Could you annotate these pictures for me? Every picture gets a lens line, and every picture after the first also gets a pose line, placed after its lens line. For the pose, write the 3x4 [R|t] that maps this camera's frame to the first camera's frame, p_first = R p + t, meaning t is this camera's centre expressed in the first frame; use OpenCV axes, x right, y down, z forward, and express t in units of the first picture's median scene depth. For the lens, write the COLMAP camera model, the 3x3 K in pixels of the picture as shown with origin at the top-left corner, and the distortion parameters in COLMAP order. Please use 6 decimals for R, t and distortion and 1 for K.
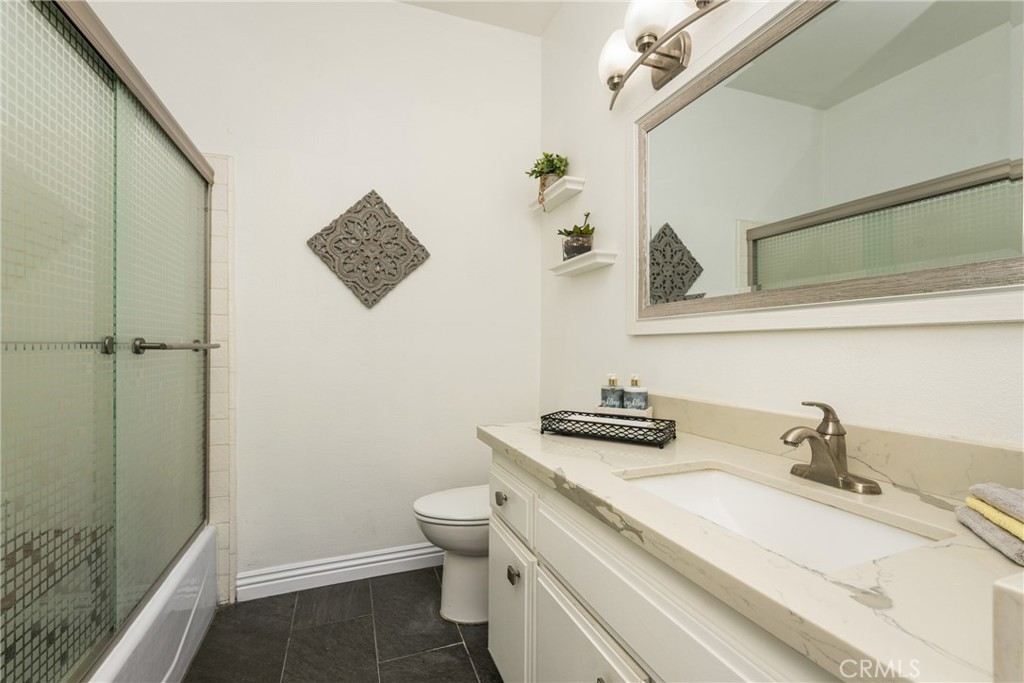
lens RADIAL K [[428.0, 0, 513.7], [0, 428.0, 347.8], [0, 0, 1]] dist [0.007774, 0.000338]
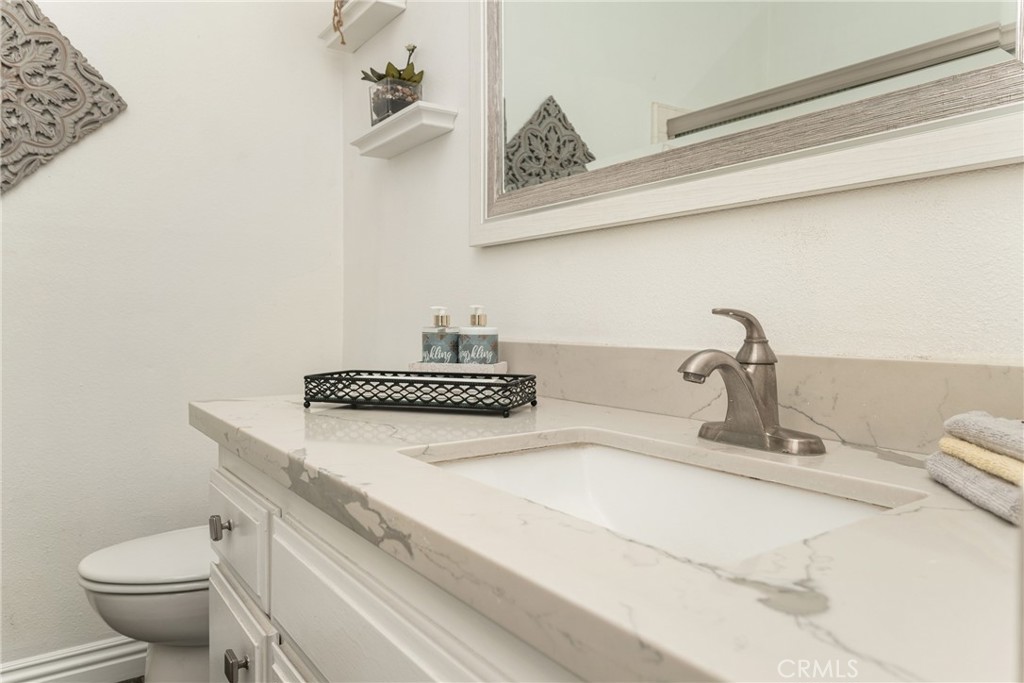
lens RADIAL K [[650.4, 0, 509.0], [0, 650.4, 335.4], [0, 0, 1]] dist [0.011932, 0.003373]
pose [[0.971544, -0.001309, 0.236857, 0.121243], [-0.001563, 0.999928, 0.011936, 0.098521], [-0.236856, -0.011967, 0.971471, 0.127458]]
